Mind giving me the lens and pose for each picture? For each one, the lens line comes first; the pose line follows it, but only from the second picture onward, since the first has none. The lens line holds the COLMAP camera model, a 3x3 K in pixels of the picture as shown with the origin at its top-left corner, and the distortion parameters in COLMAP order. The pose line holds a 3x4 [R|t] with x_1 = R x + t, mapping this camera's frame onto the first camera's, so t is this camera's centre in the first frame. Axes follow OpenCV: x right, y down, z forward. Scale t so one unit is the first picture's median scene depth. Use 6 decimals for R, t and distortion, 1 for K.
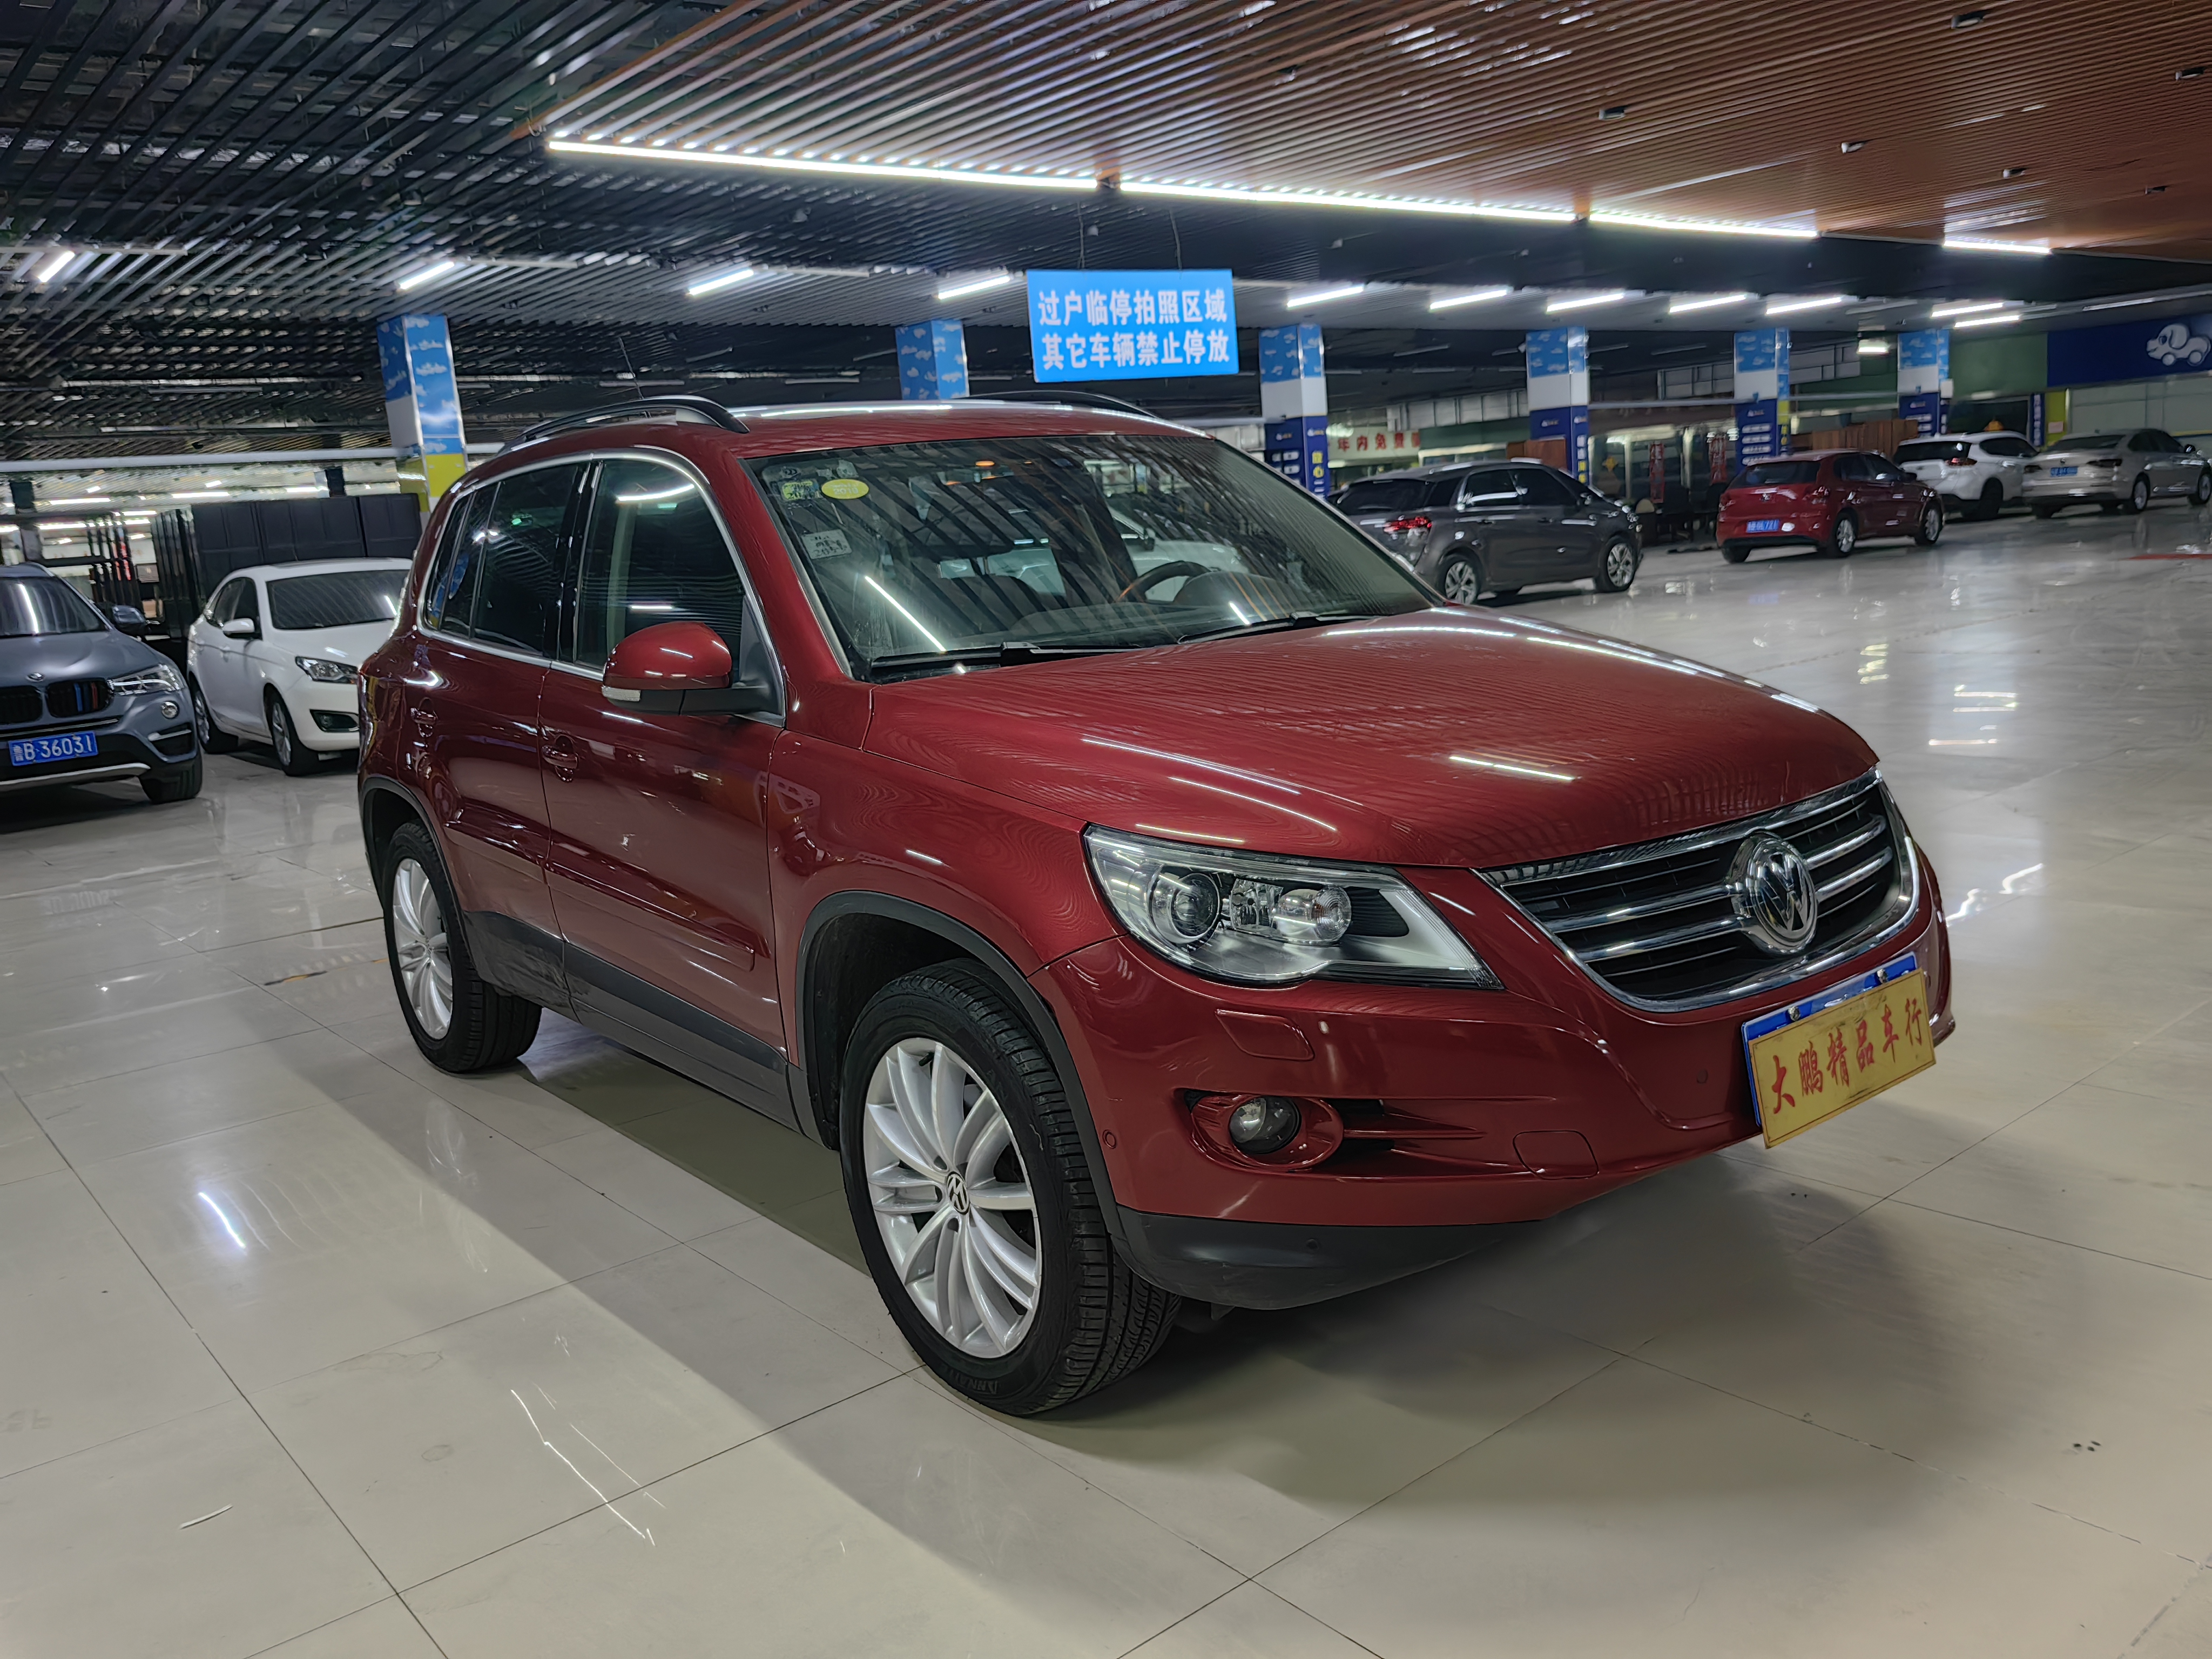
lens RADIAL K [[1760.8, 0, 1093.2], [0, 1760.8, 831.5], [0, 0, 1]] dist [0.015399, -0.036672]
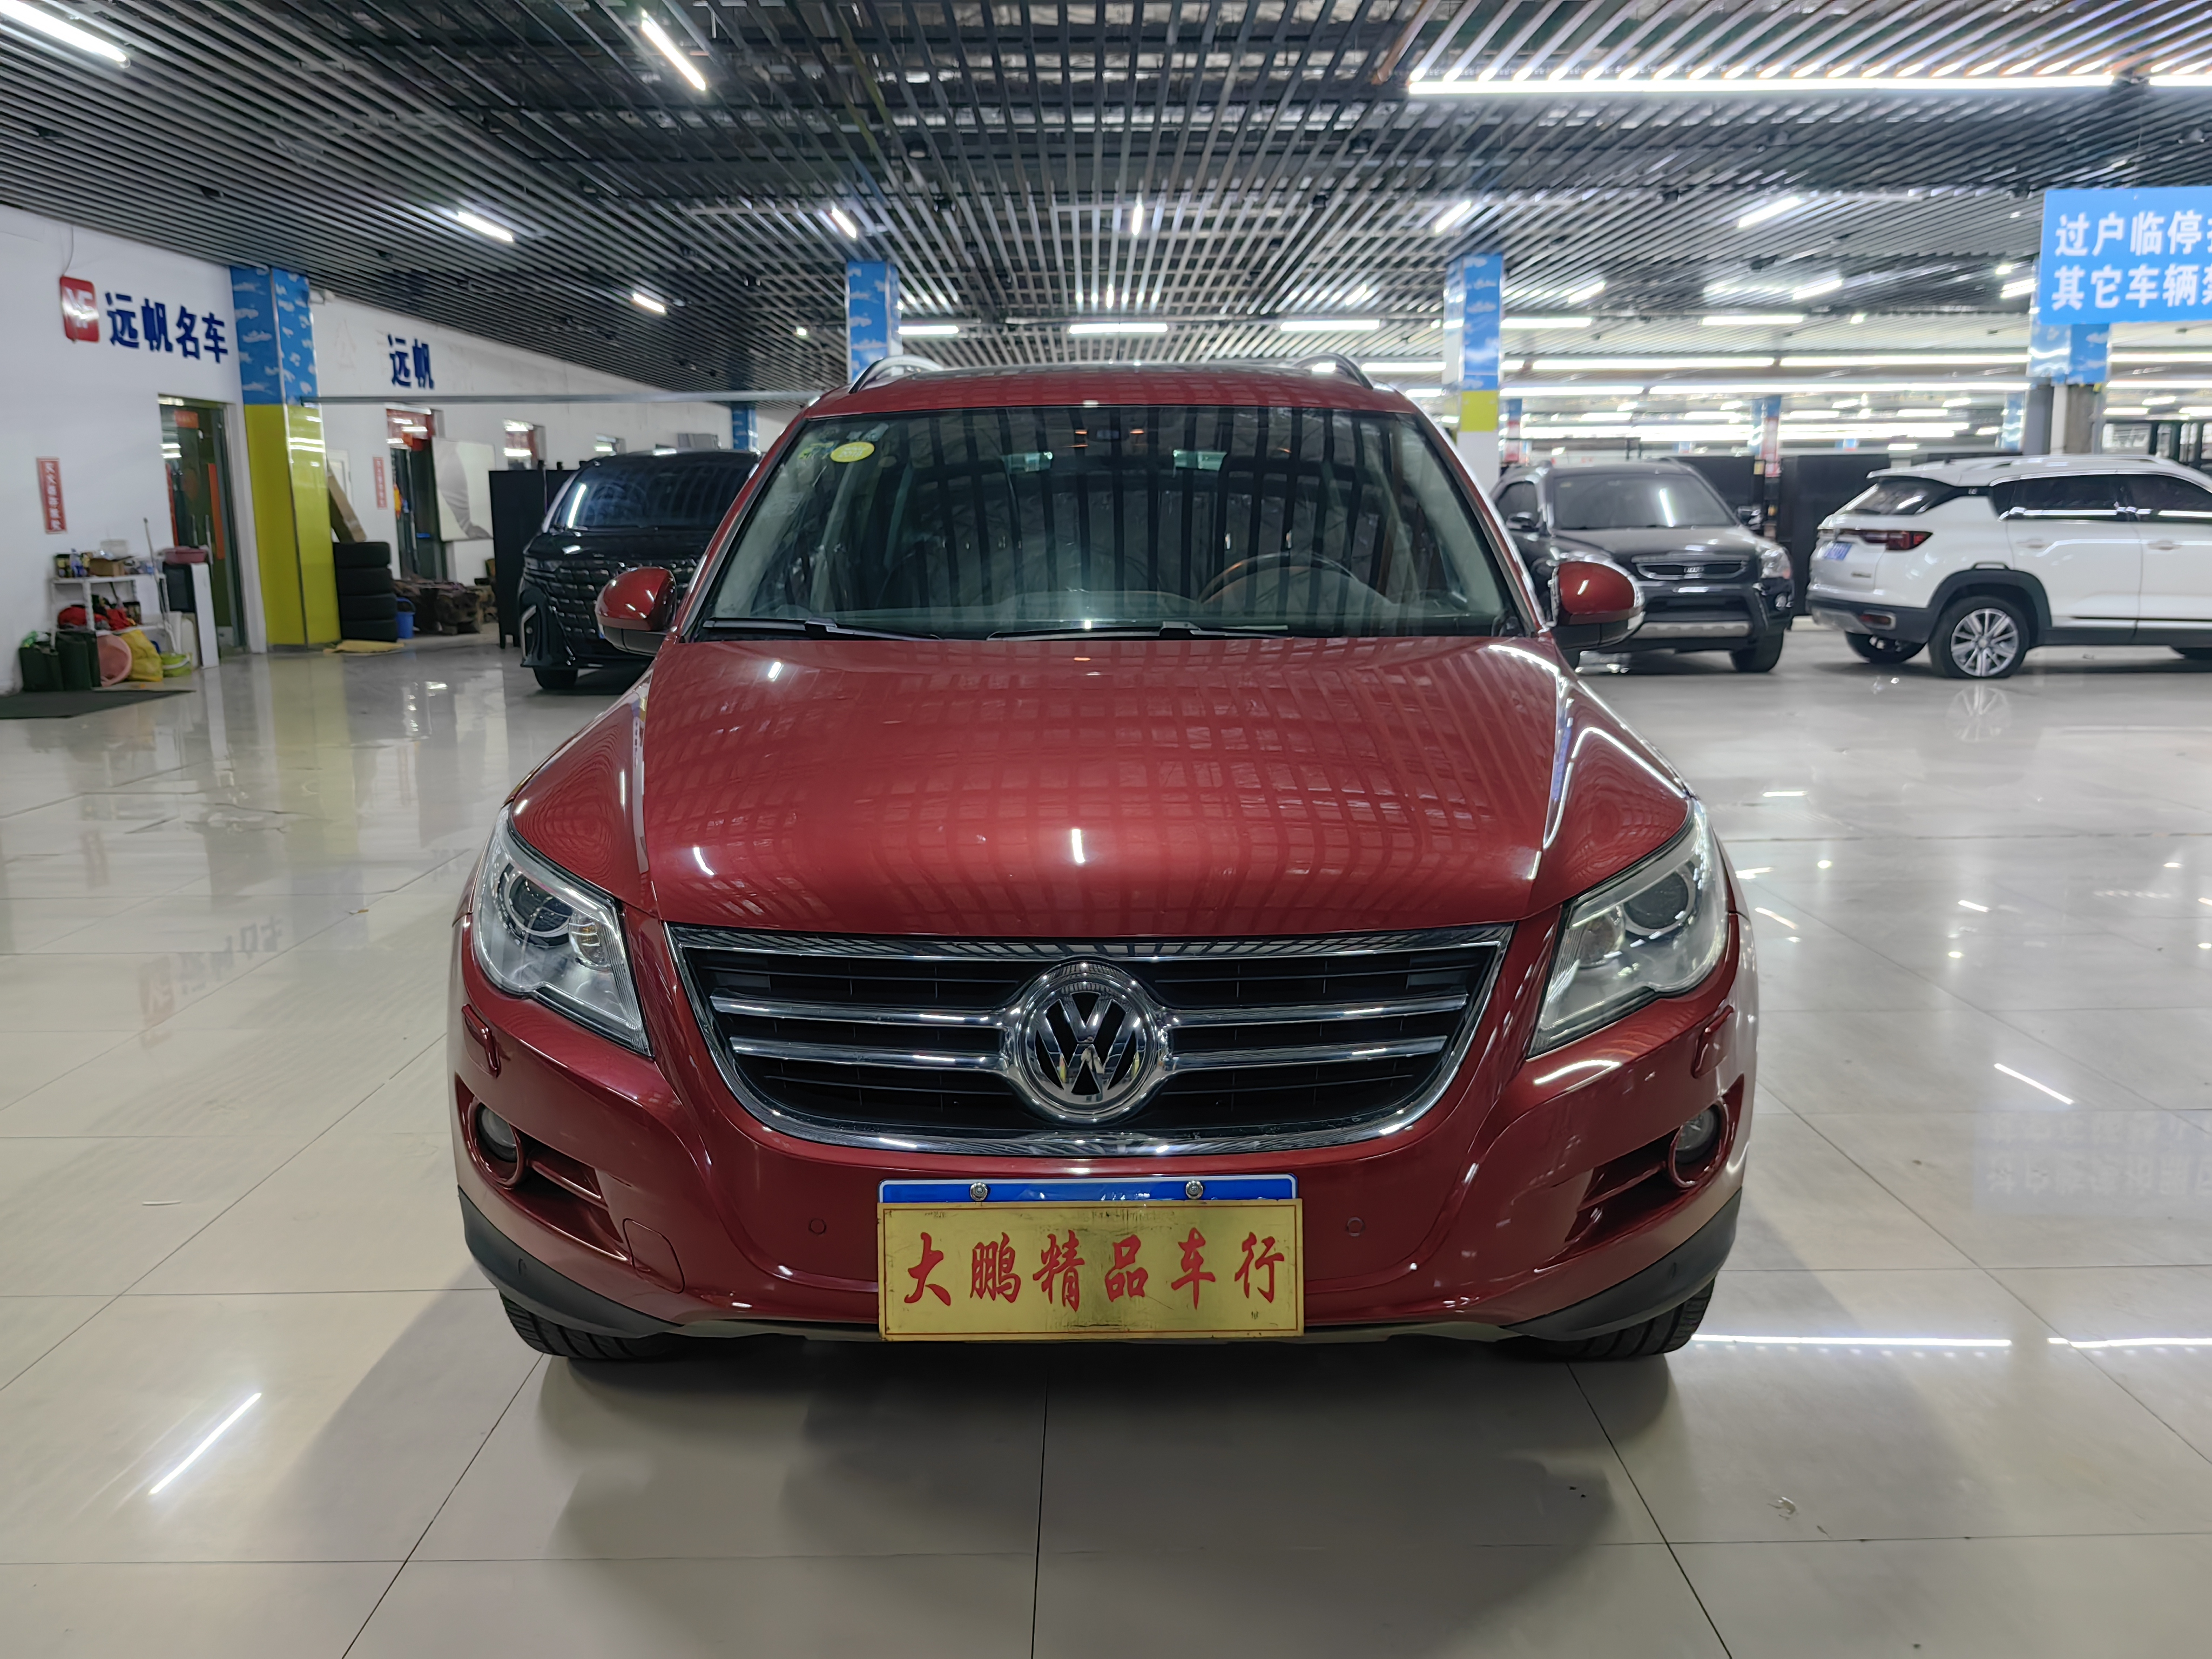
lens RADIAL K [[1760.8, 0, 1106.4], [0, 1760.8, 835.1], [0, 0, 1]] dist [0.015399, -0.036672]
pose [[0.771747, 0.182273, -0.609248, 0.177329], [-0.159072, 0.982918, 0.092567, -0.026411], [0.615714, 0.025476, 0.787558, 0.084015]]
